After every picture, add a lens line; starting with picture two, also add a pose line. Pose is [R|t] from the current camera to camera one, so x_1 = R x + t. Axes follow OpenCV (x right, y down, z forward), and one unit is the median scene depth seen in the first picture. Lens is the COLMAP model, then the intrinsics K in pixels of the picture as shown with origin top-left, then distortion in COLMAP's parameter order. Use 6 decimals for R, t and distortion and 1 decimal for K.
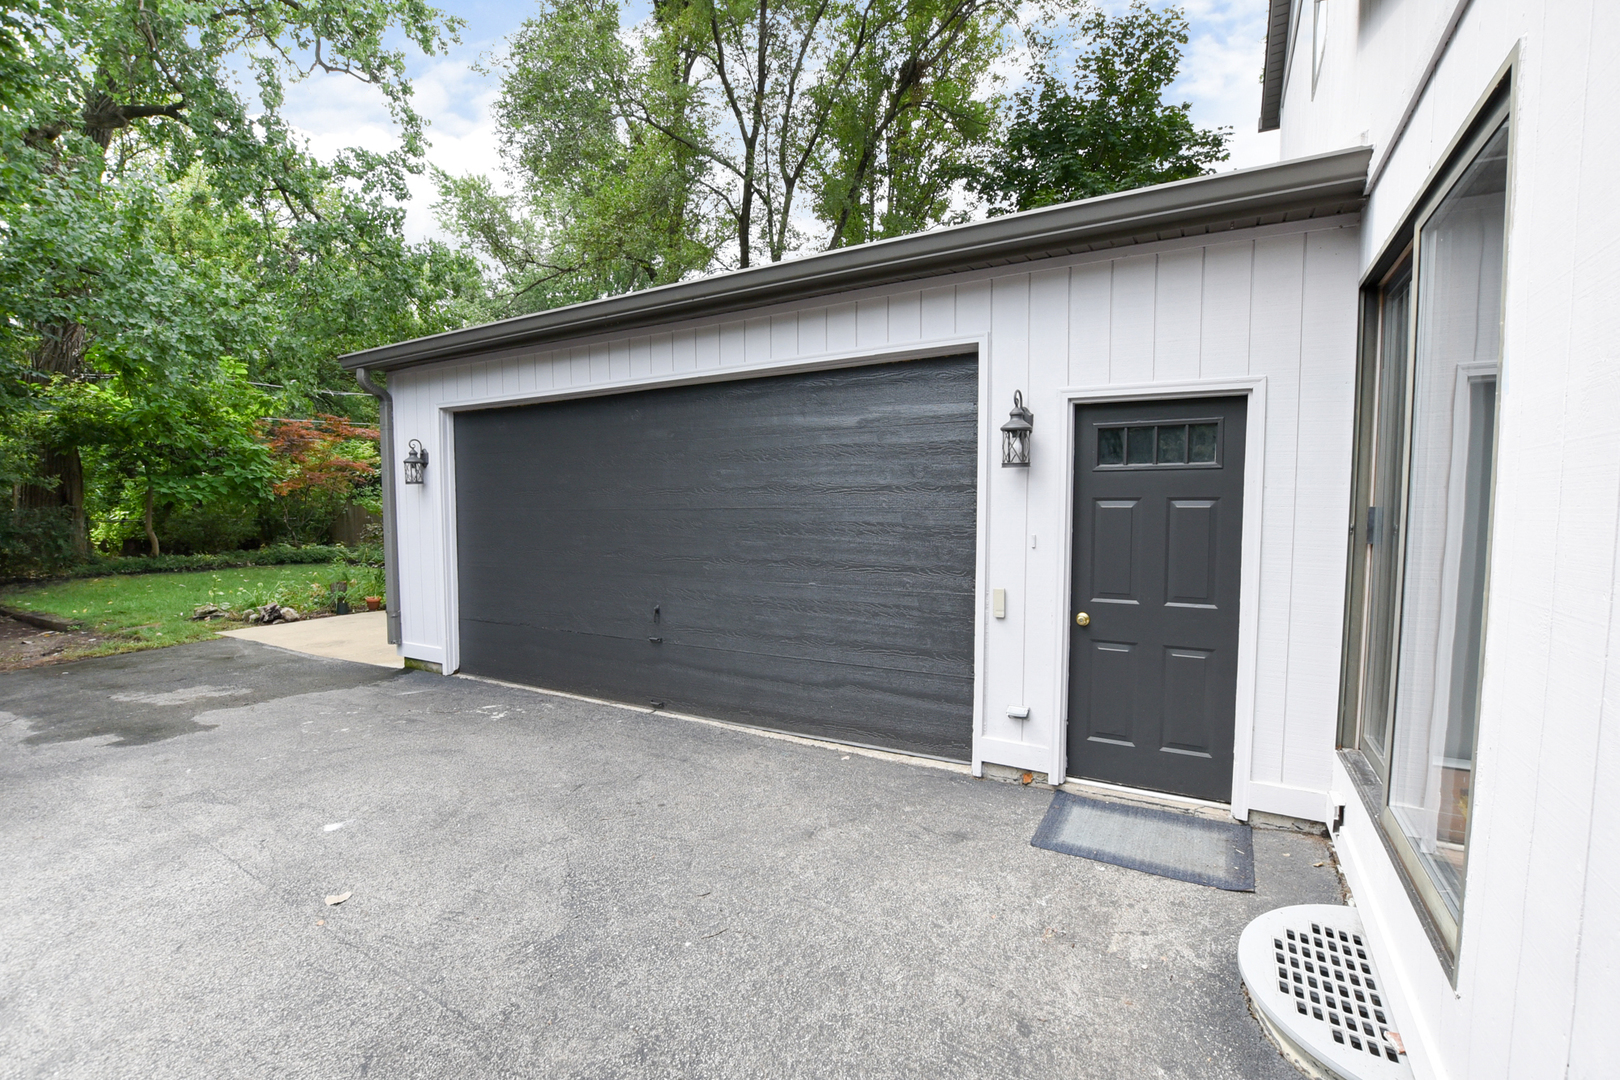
lens RADIAL K [[712.2, 0, 802.5], [0, 712.2, 539.7], [0, 0, 1]] dist [-0.000034, -0.000062]
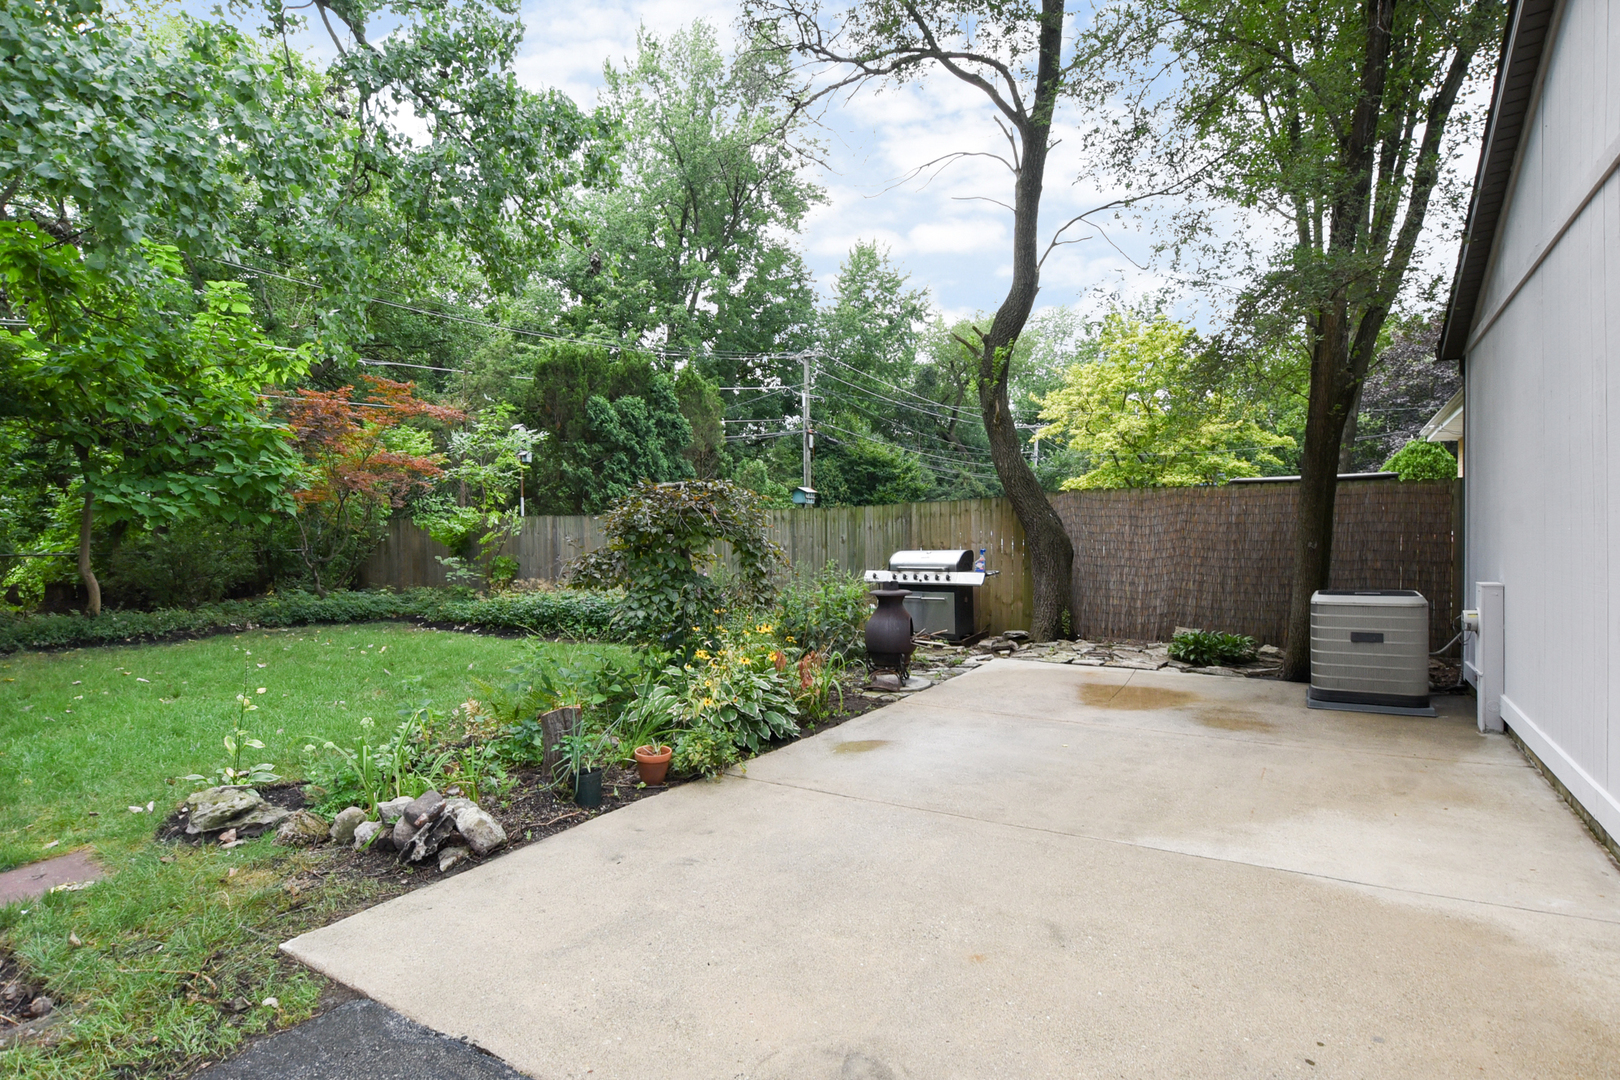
lens RADIAL K [[827.3, 0, 816.0], [0, 827.3, 544.2], [0, 0, 1]] dist [-0.000344, 0.000997]
pose [[0.999668, -0.005664, -0.025133, -0.306432], [0.004726, 0.999296, -0.037219, -0.005930], [0.025326, 0.037088, 0.998991, 0.342635]]
